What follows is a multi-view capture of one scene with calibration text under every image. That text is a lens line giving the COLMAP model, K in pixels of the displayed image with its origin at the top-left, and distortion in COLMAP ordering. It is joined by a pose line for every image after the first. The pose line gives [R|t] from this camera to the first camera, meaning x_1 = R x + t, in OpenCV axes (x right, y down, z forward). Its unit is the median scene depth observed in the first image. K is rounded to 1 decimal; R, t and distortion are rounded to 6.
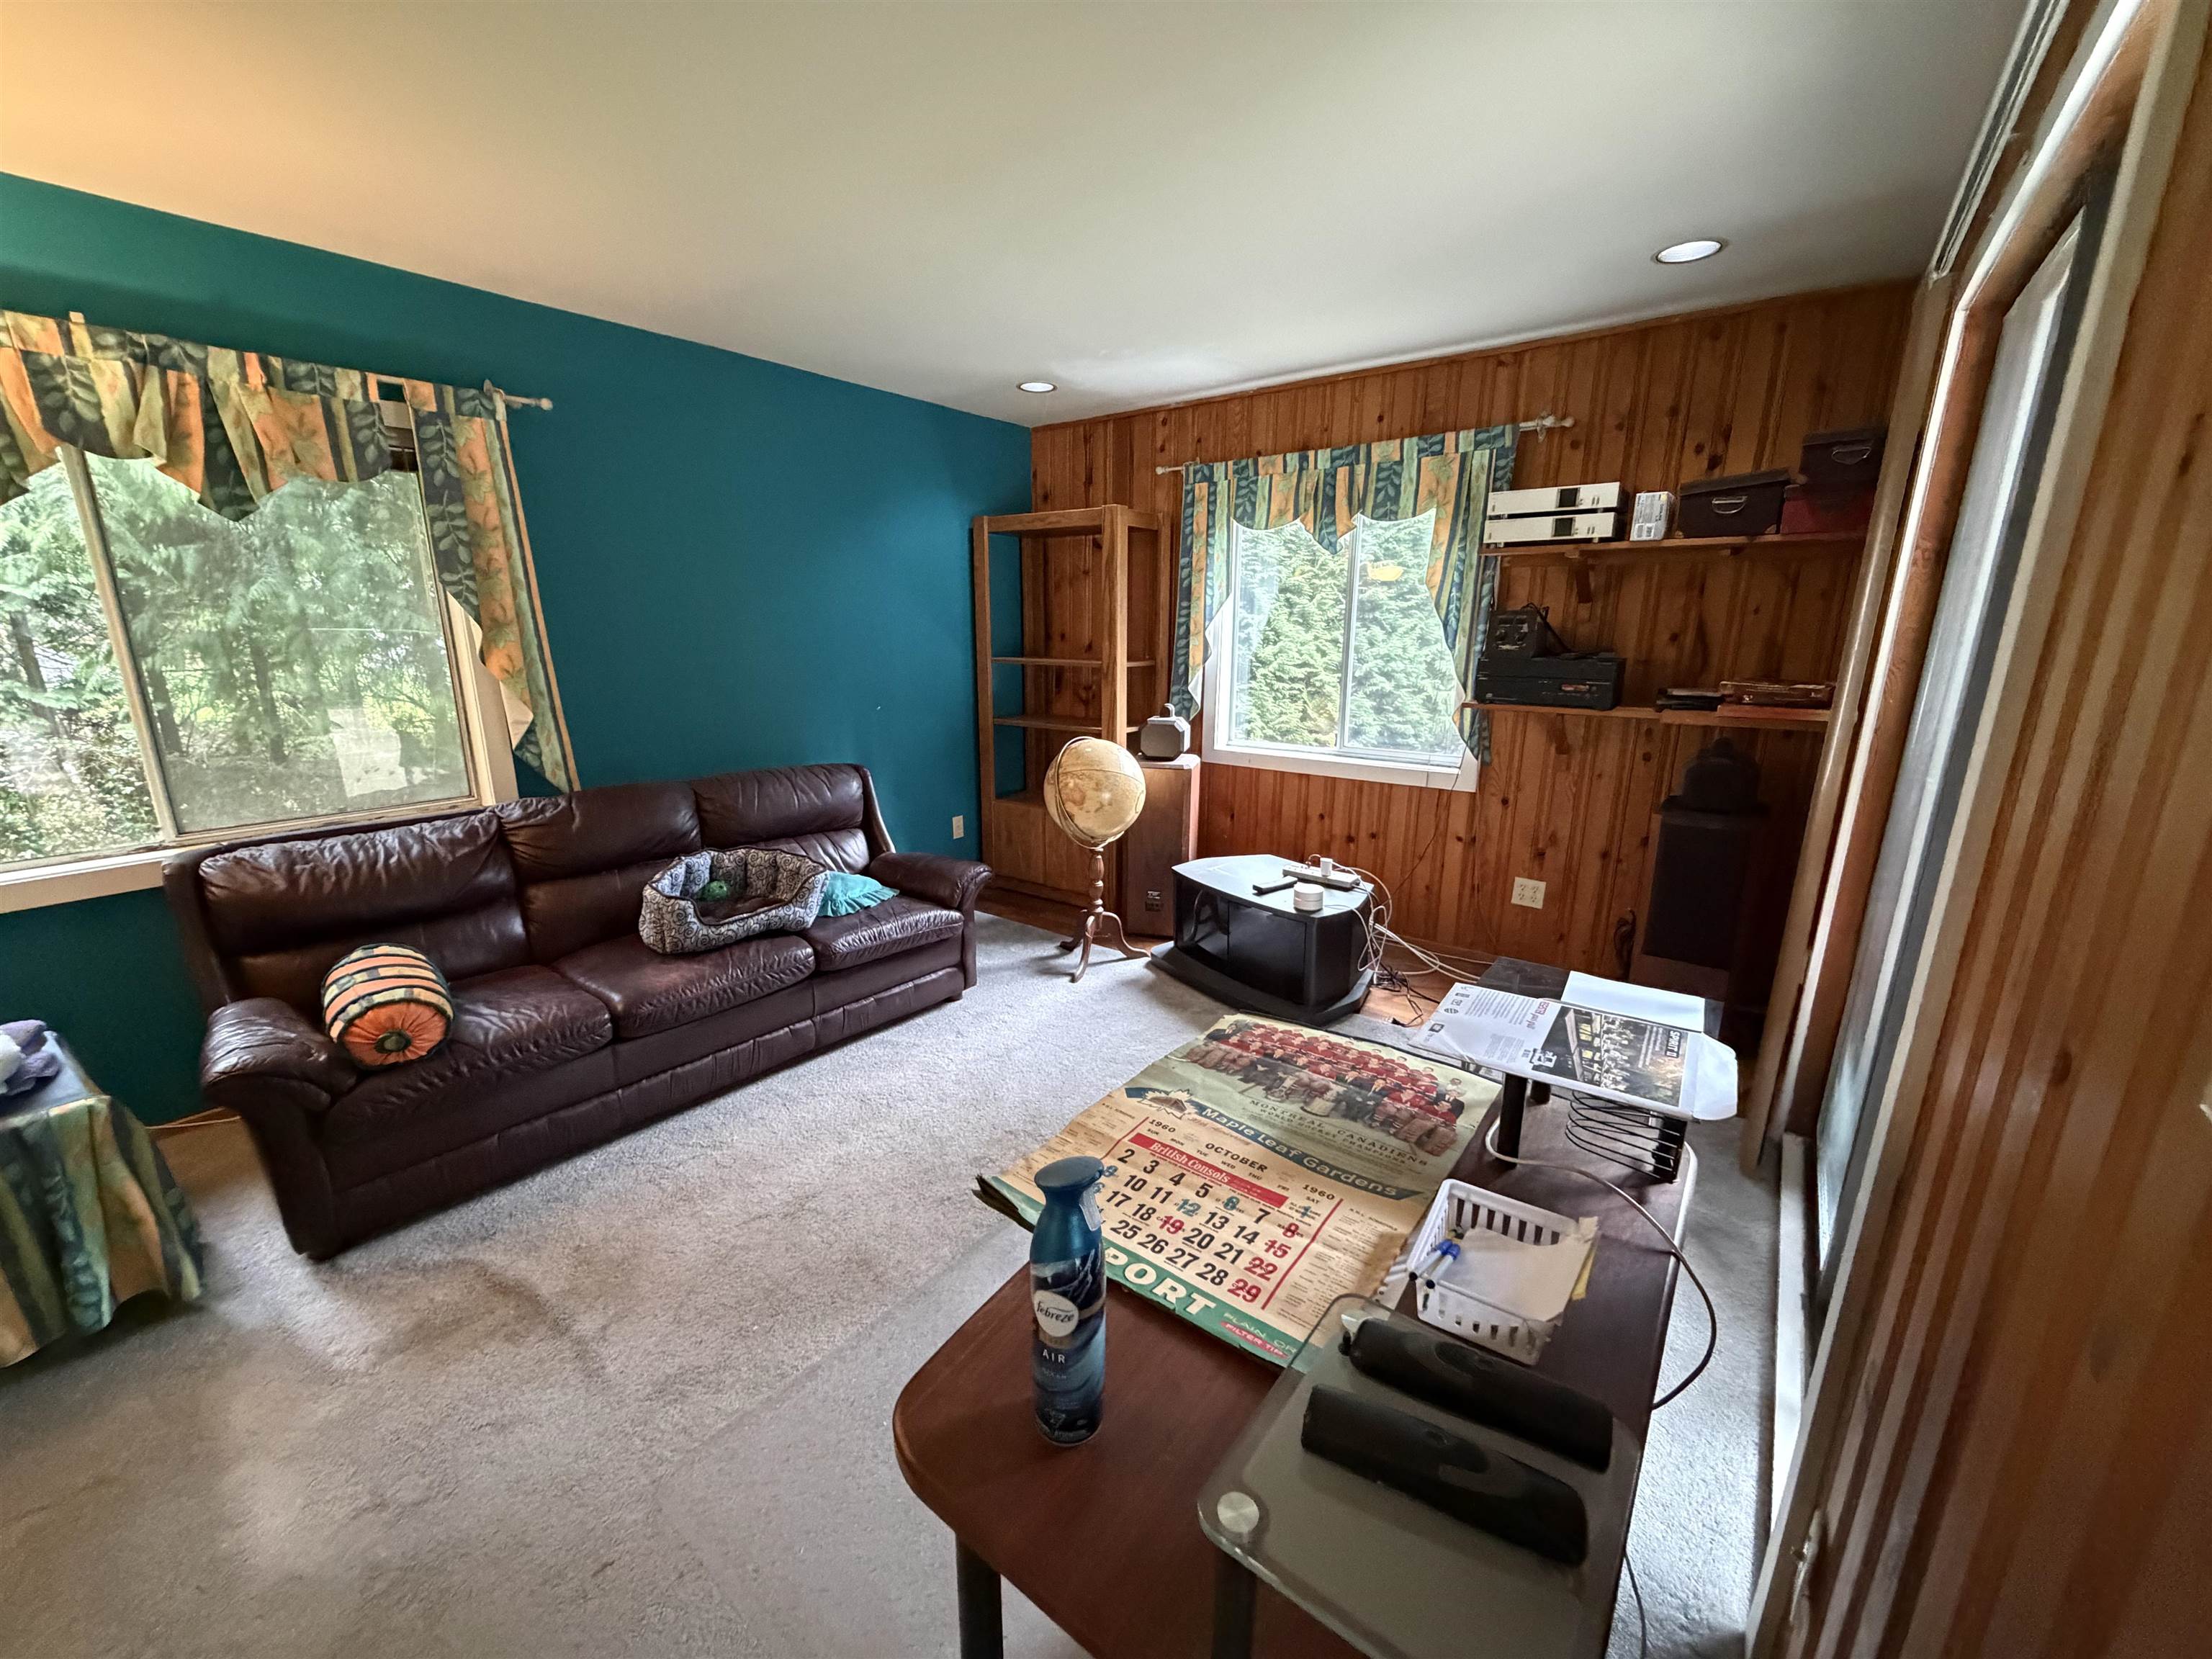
lens RADIAL K [[881.7, 0, 1104.4], [0, 881.7, 834.9], [0, 0, 1]] dist [0.001258, 0.000191]
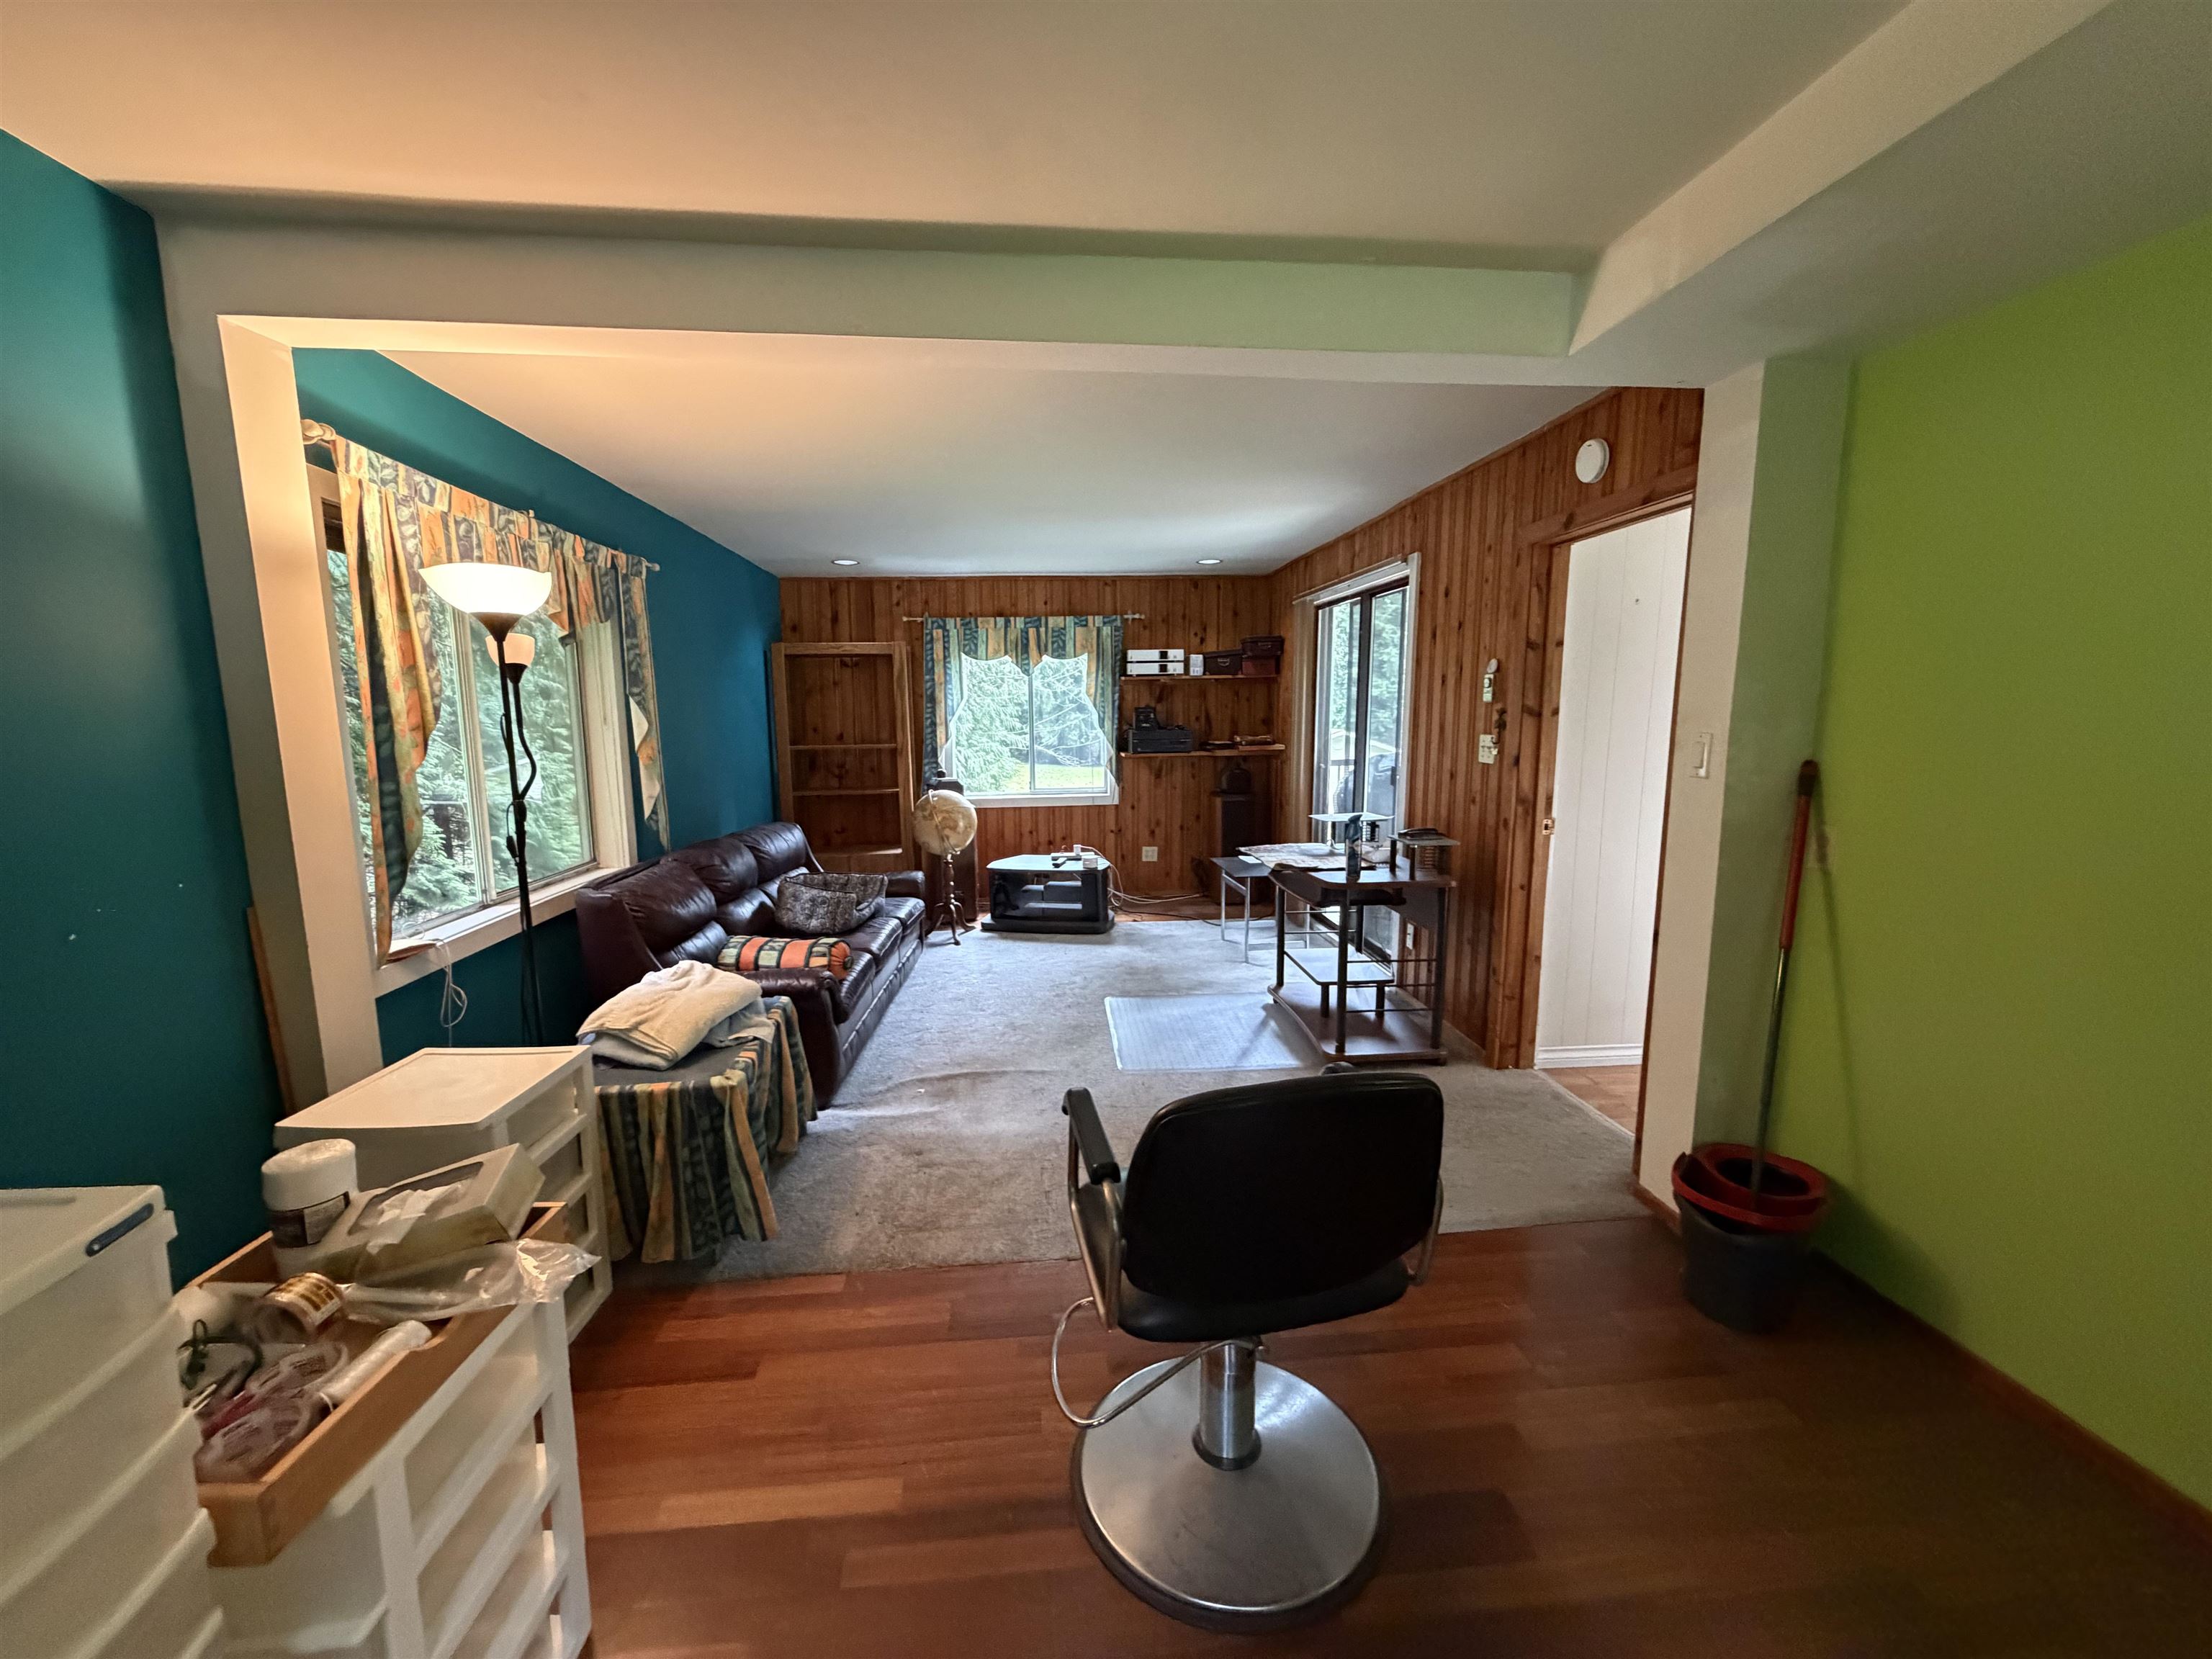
lens RADIAL K [[881.7, 0, 1102.2], [0, 881.7, 832.9], [0, 0, 1]] dist [0.001258, 0.000191]
pose [[0.733161, -0.104500, 0.671979, -0.875771], [0.177677, 0.983237, -0.040950, 0.082954], [-0.656435, 0.149418, 0.739437, -0.338901]]
